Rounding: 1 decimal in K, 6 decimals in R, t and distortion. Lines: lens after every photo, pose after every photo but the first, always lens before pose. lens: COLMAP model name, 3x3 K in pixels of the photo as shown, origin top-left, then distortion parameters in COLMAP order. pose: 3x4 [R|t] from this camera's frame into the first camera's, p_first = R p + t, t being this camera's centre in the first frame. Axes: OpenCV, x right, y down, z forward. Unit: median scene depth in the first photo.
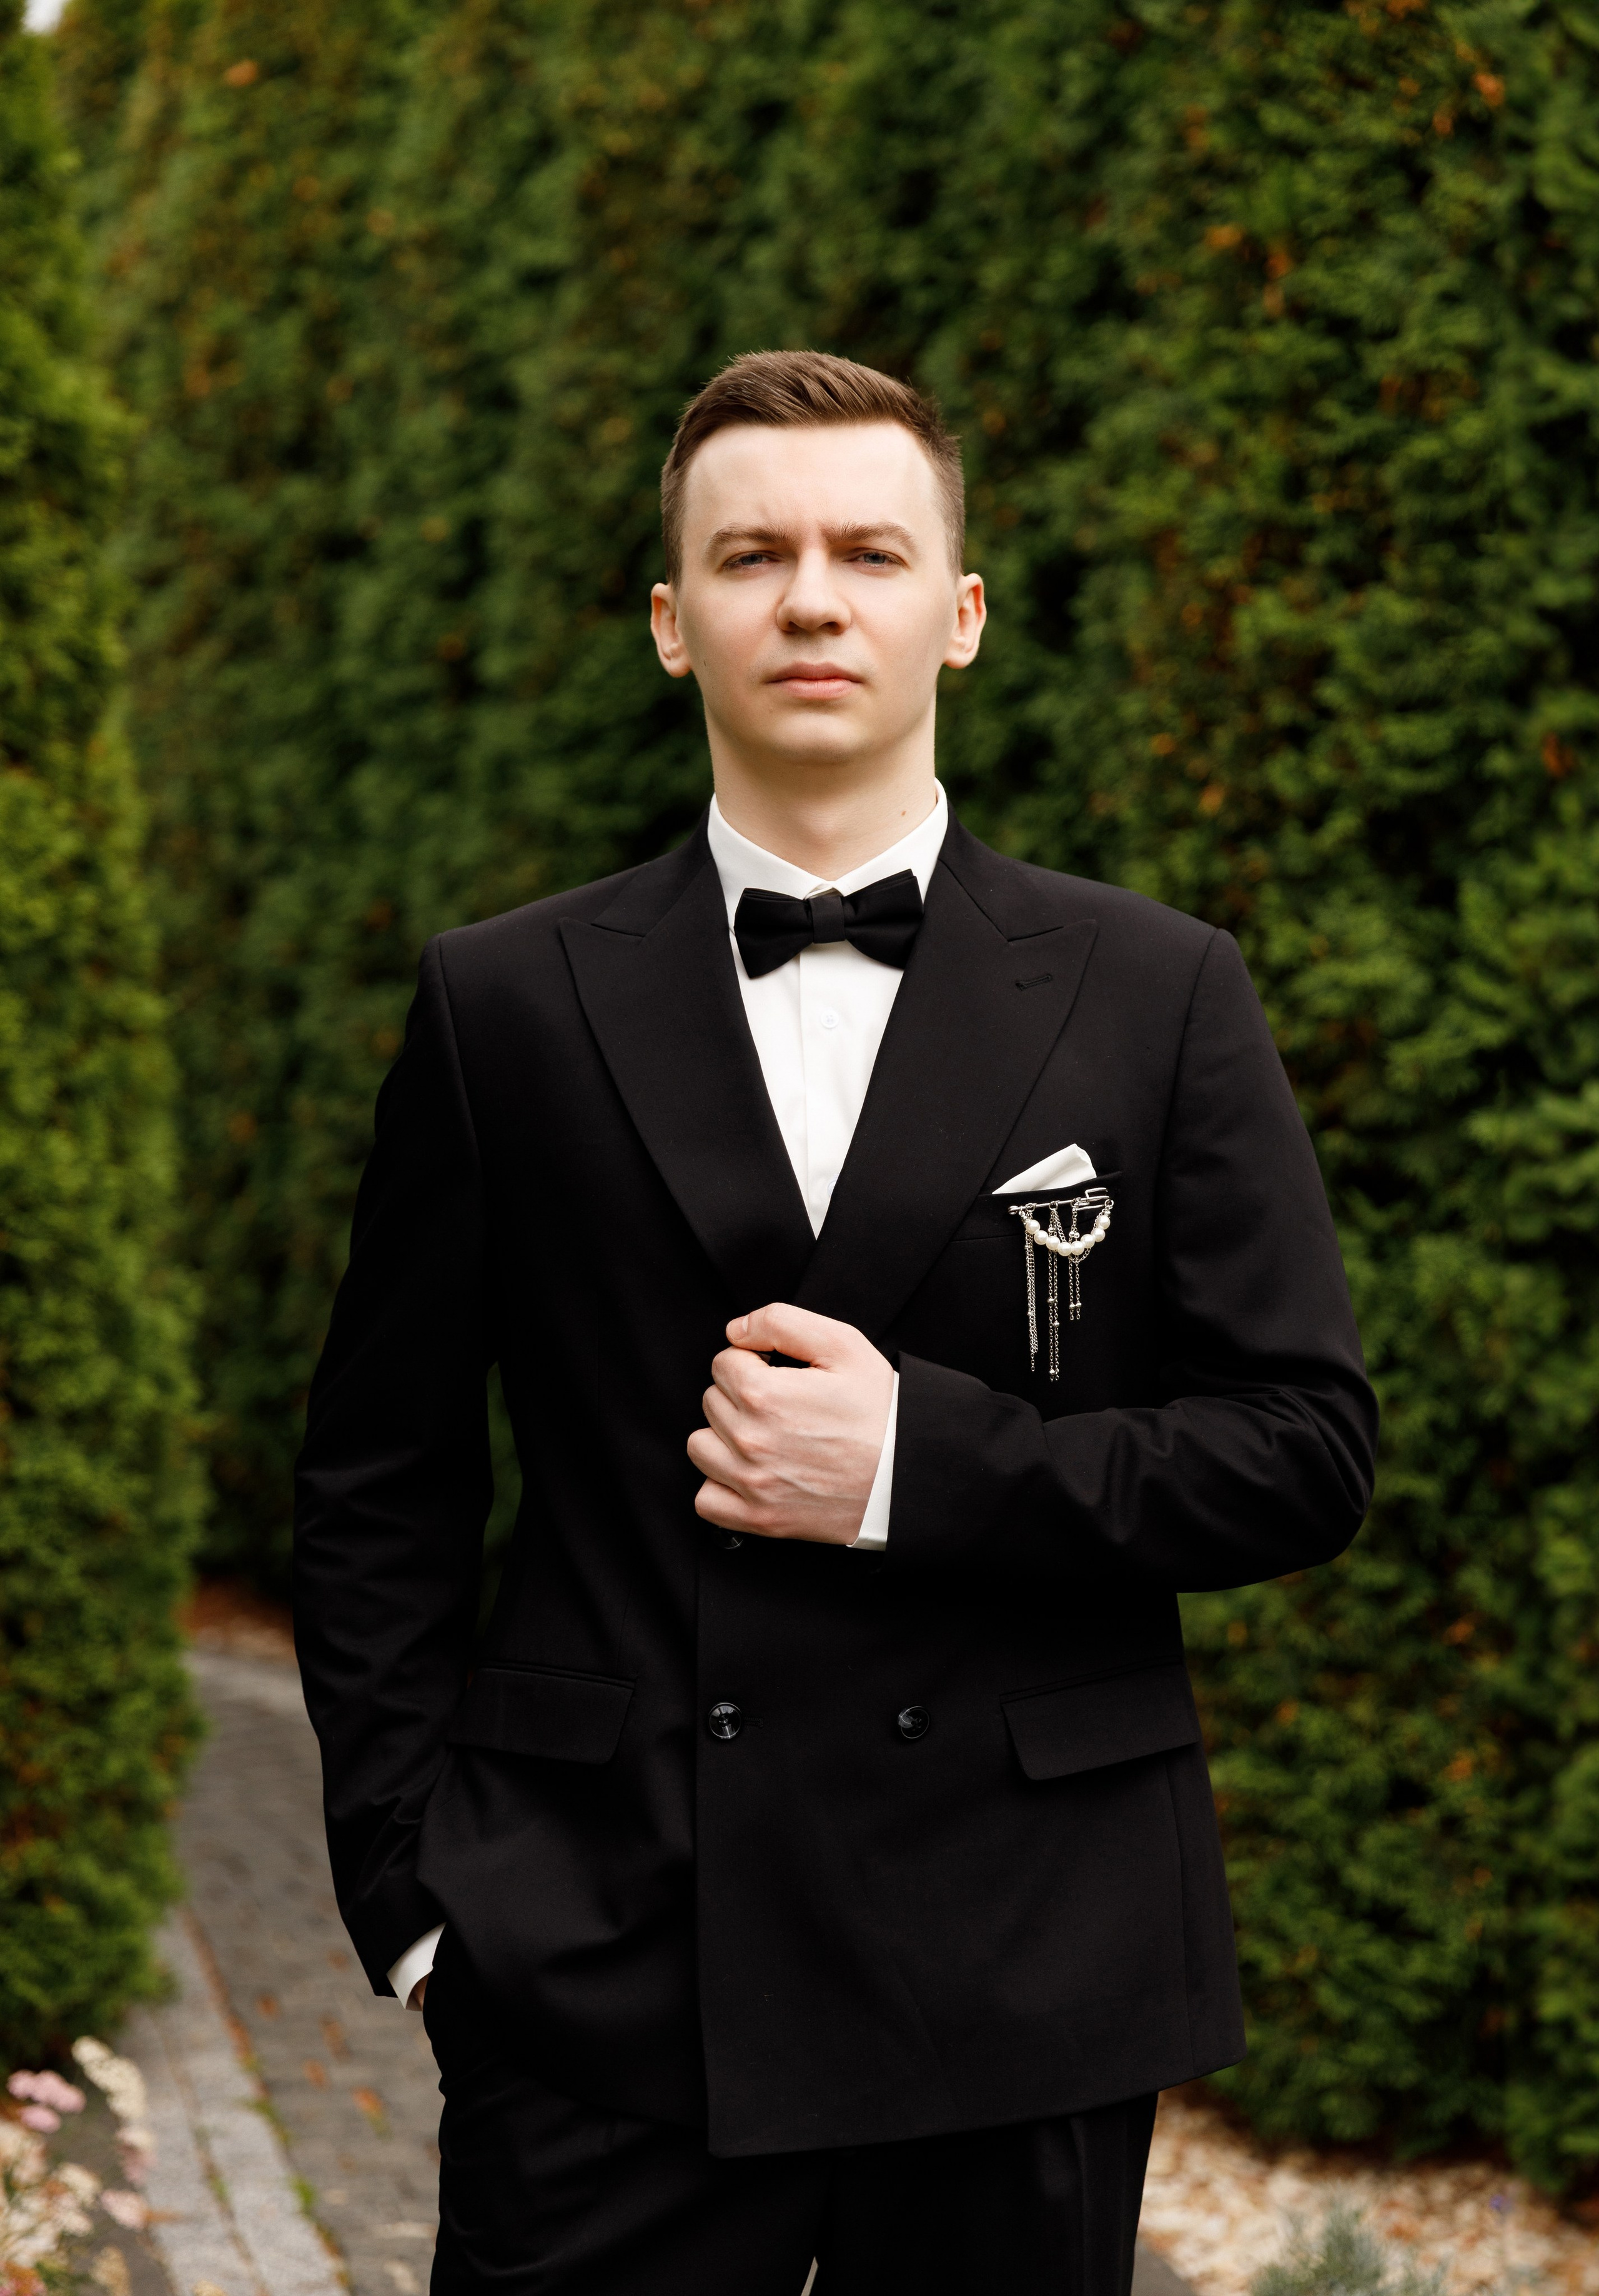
lens RADIAL K [[4279.4, 0, 799.5], [0, 4279.4, 1148.0], [0, 0, 1]] dist [0.035719, -0.372700]
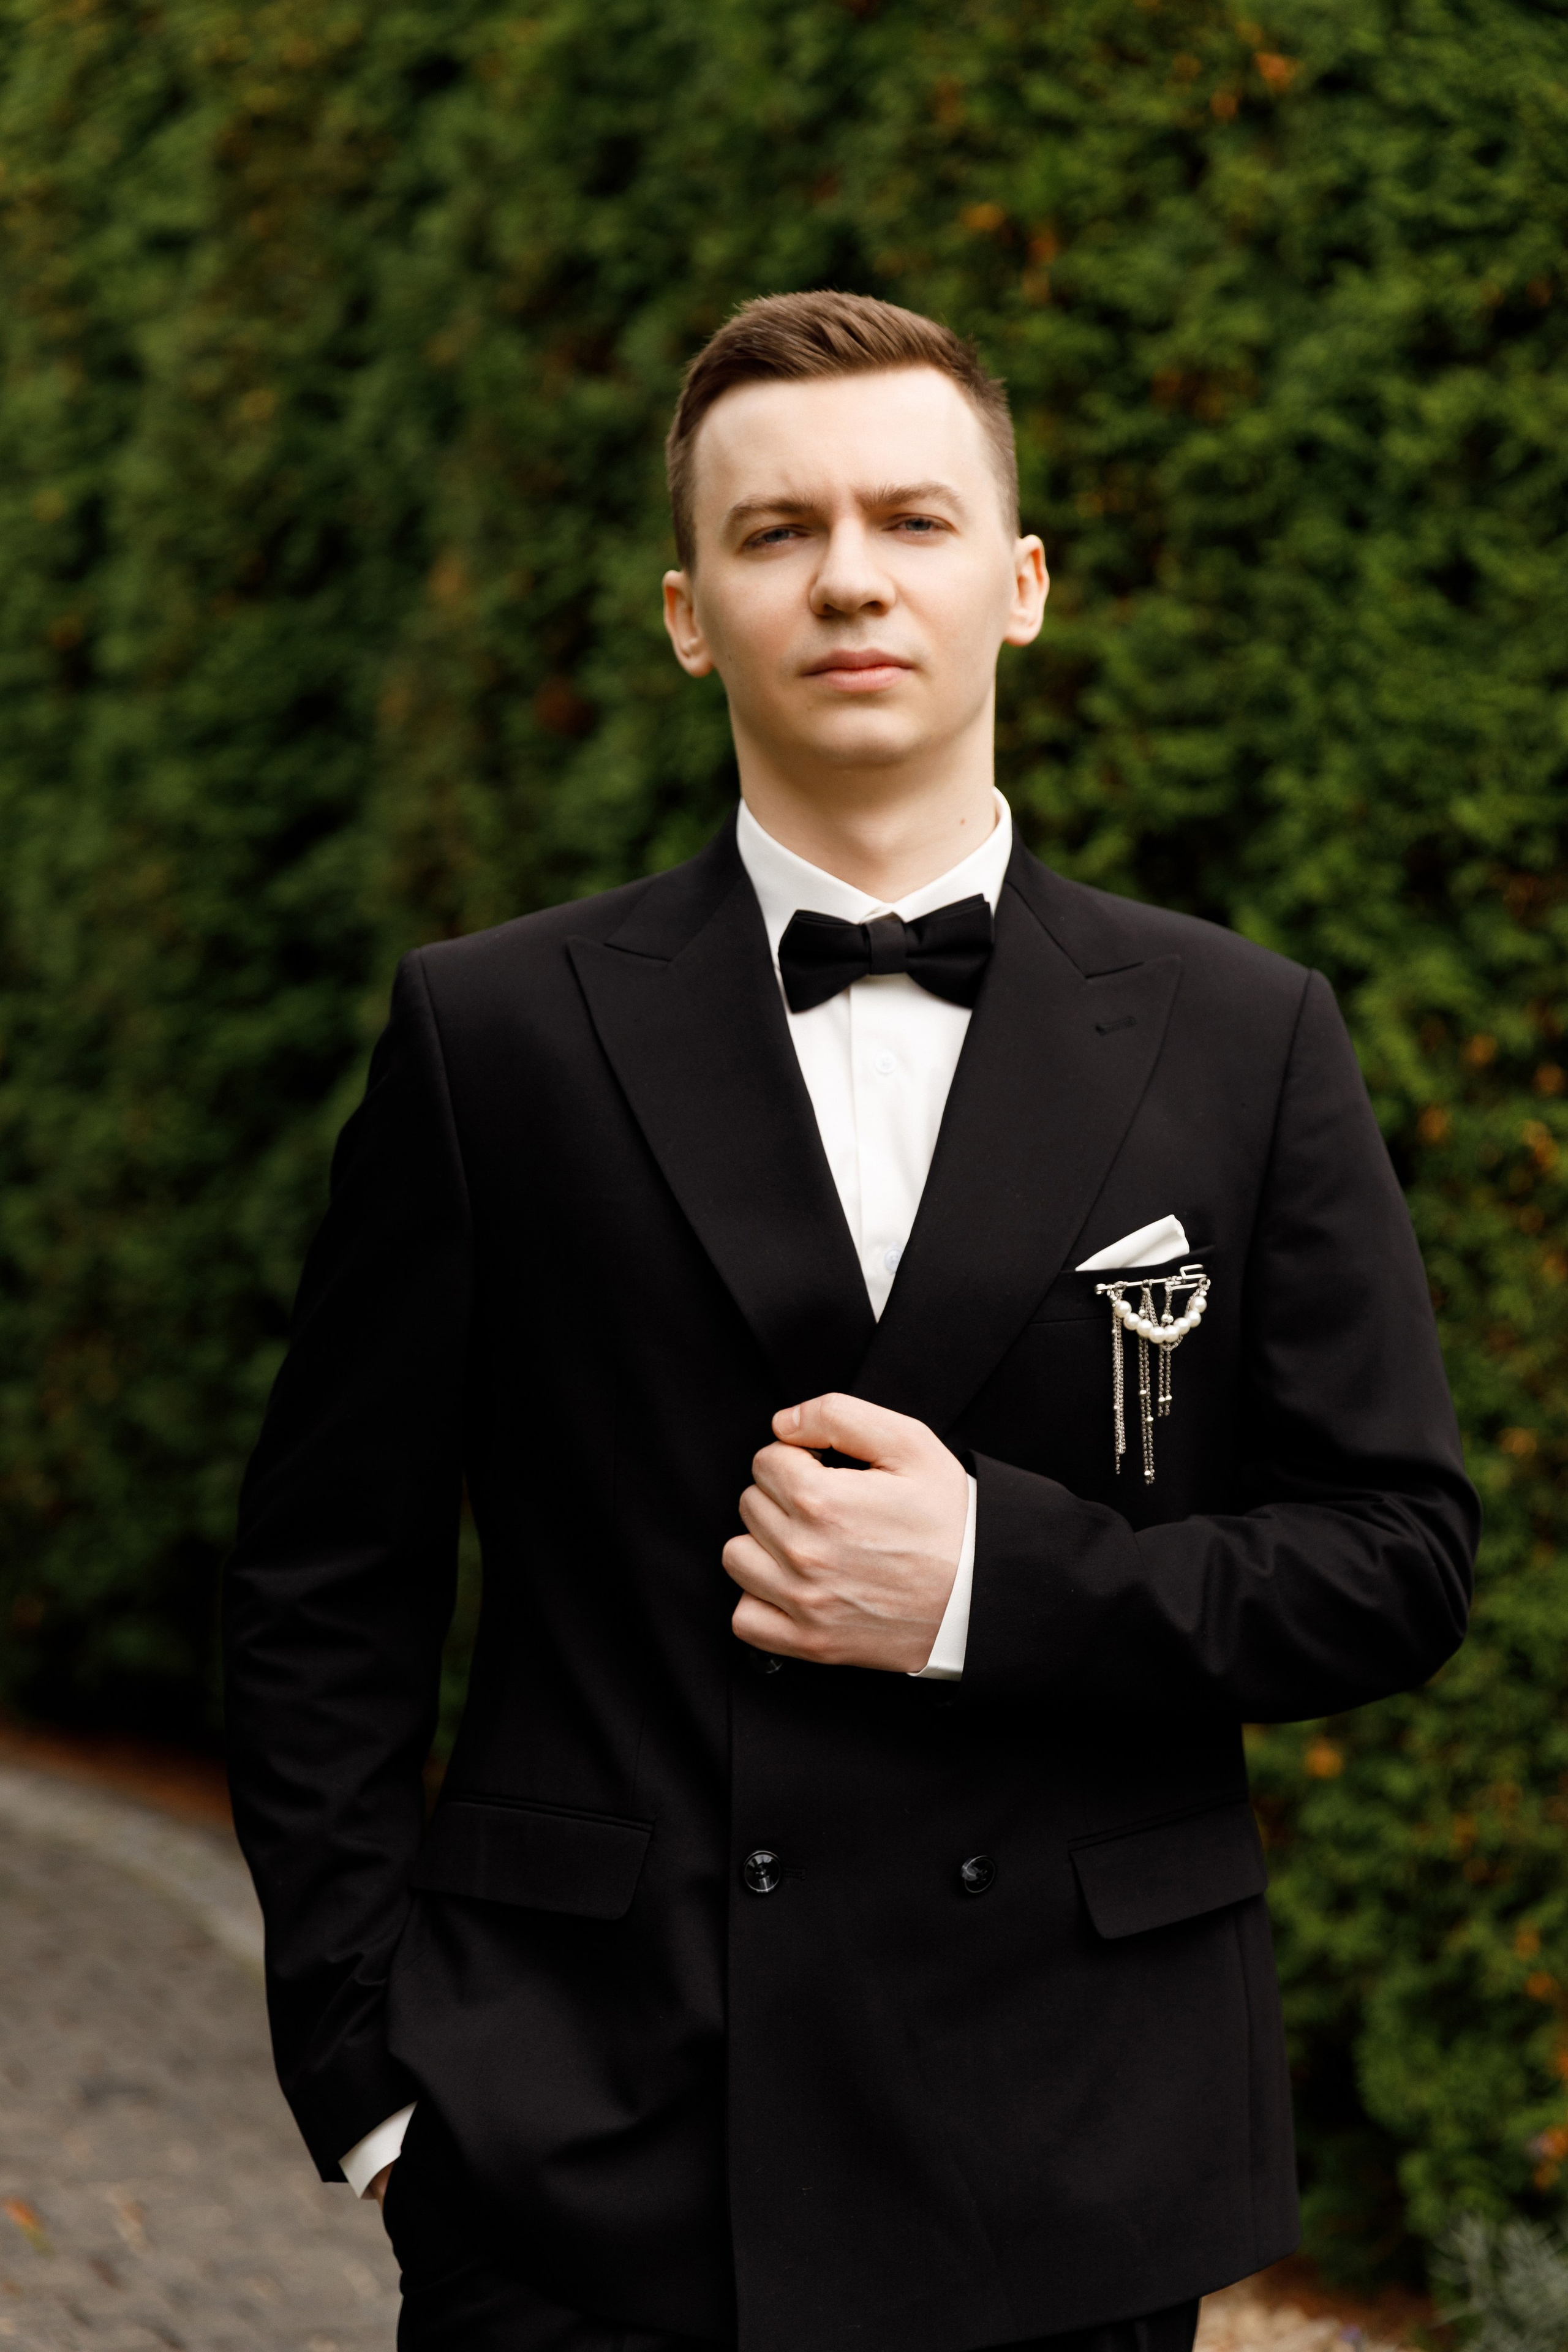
lens RADIAL K [[4387.1, 0, 785.8], [0, 4387.1, 1184.2], [0, 0, 1]] dist [0.013870, -0.388952]
pose [[0.993339, 0.014265, 0.114344, -0.052186], [-0.014757, 0.999885, 0.003452, -0.004071], [-0.114282, -0.005116, 0.993435, 0.053383]]
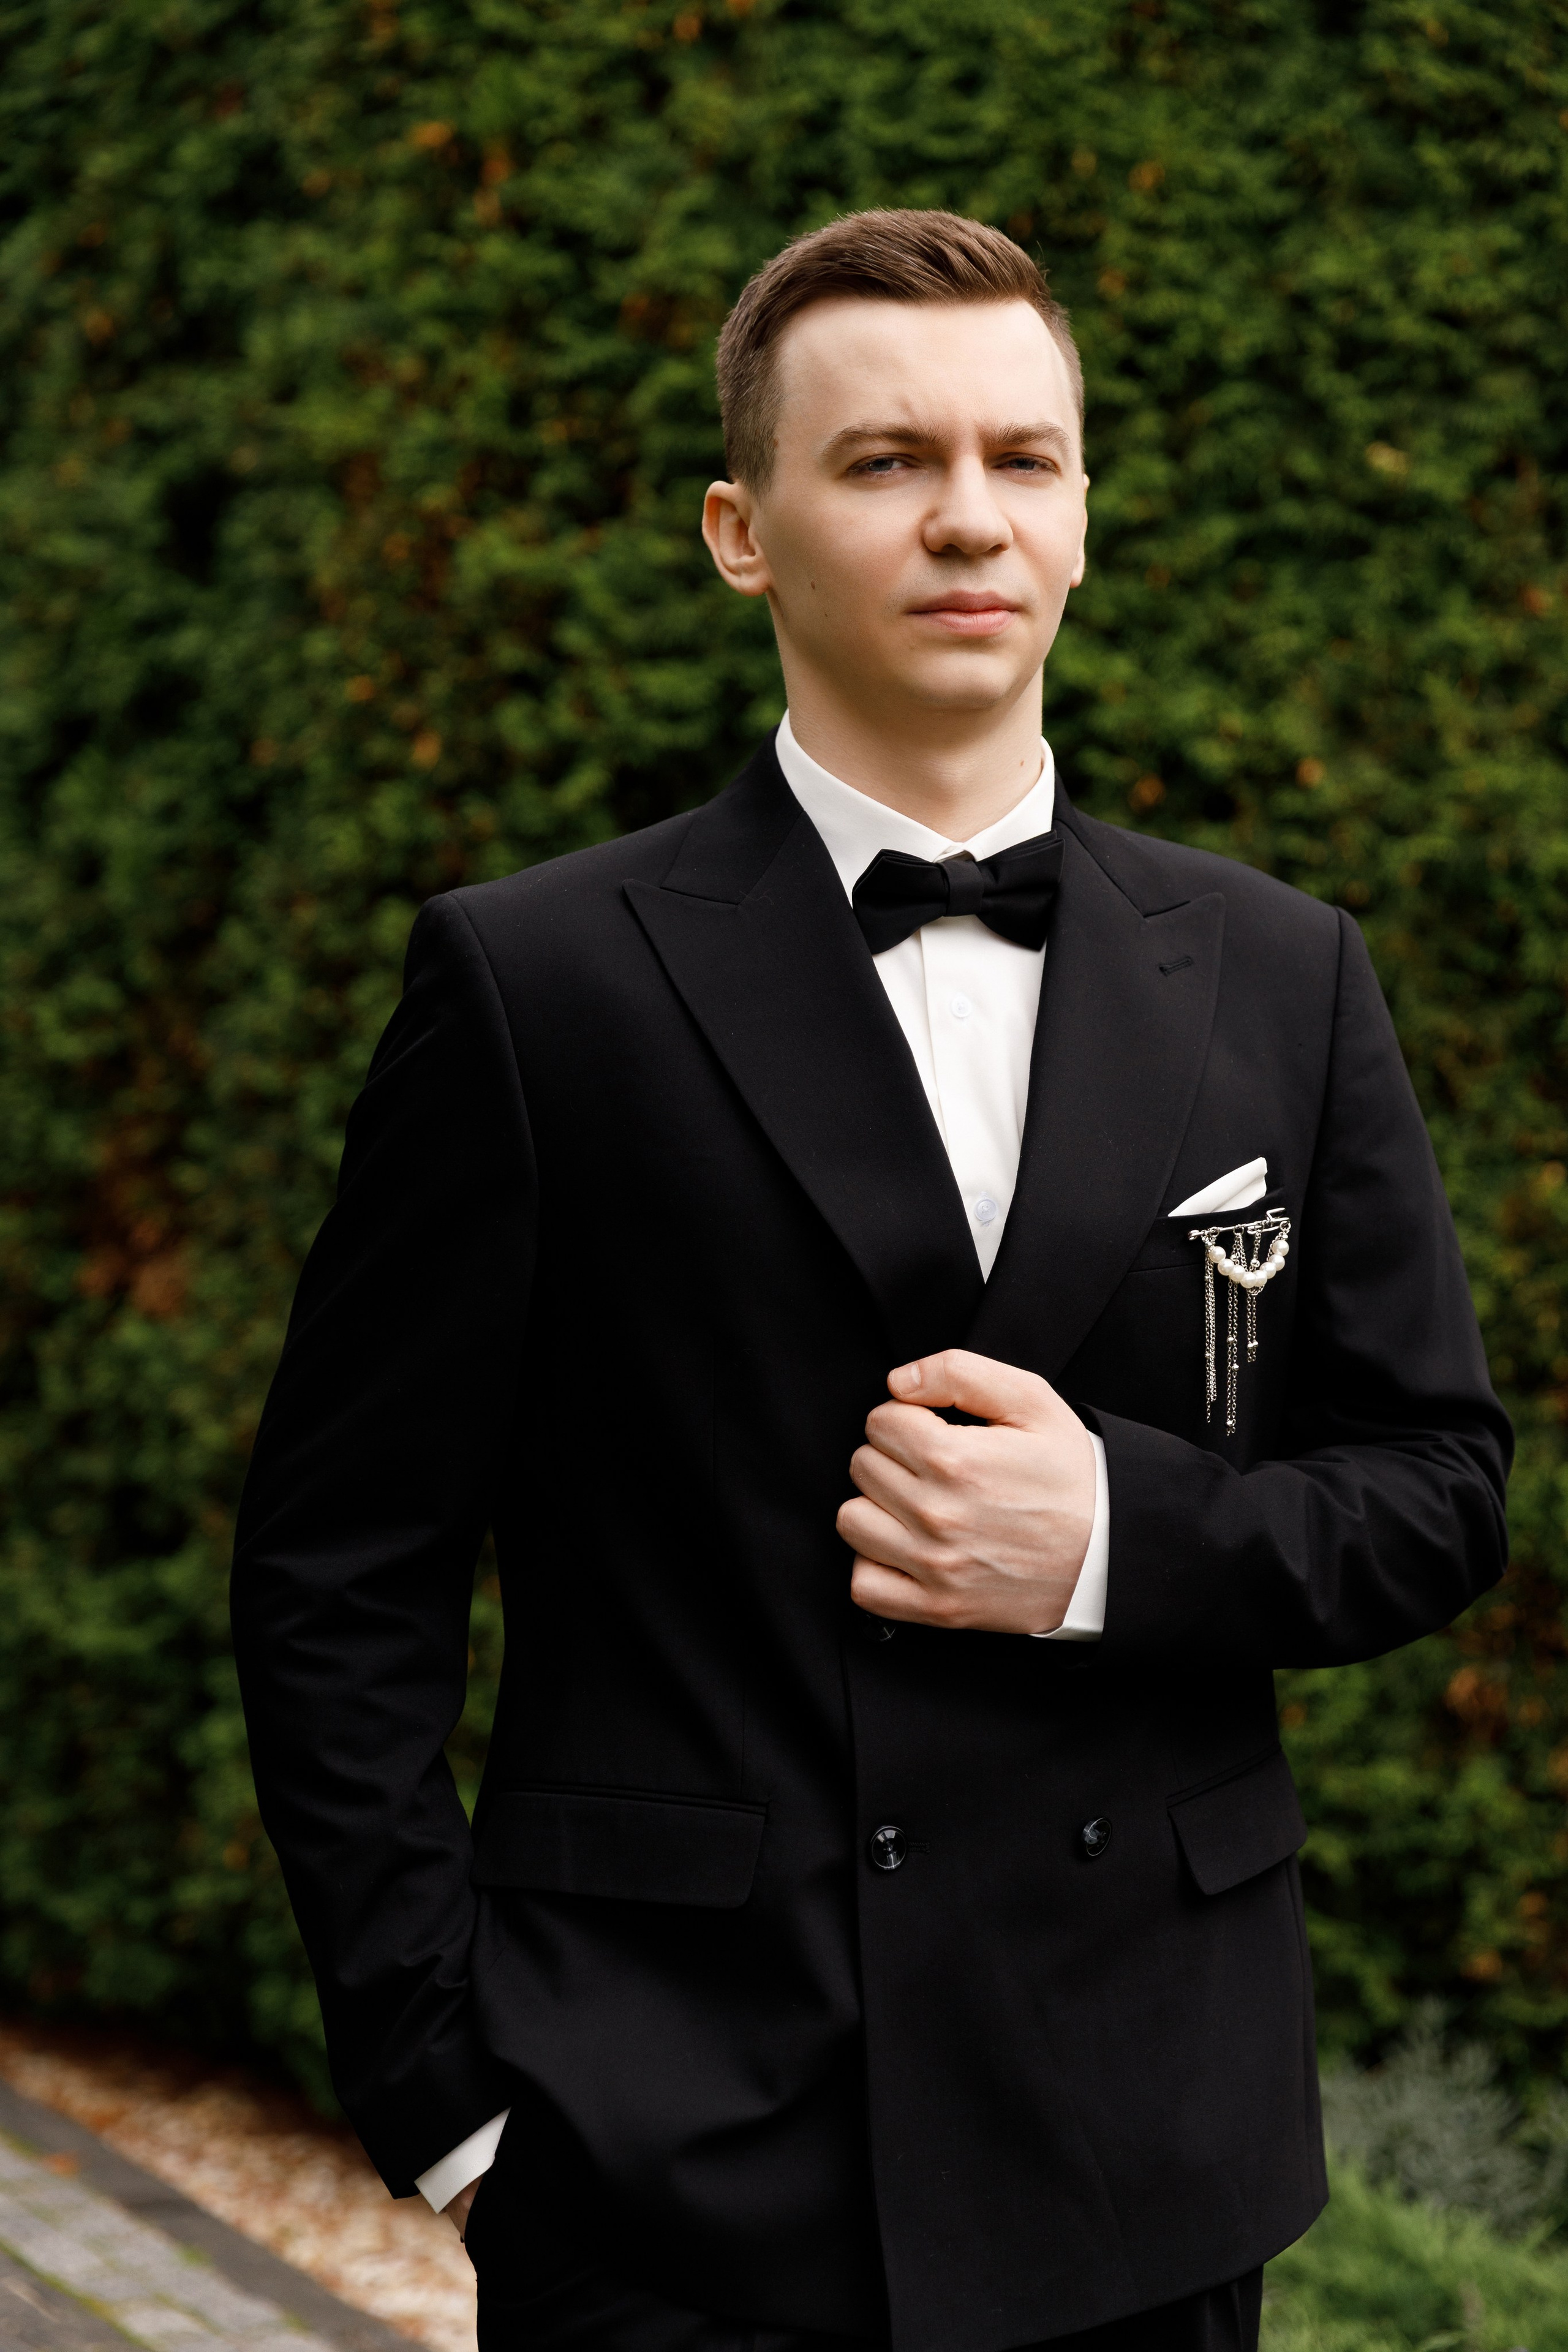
lens RADIAL K [[4387.1, 0, 785.8], [0, 4387.1, 1184.2], [0, 0, 1]] dist [0.013870, -0.388952]
pose [[0.946038, -0.009220, 0.323923, -0.139402], [0.003634, 0.999834, 0.017844, -0.005194], [-0.324034, -0.015704, 0.945915, 0.088936]]
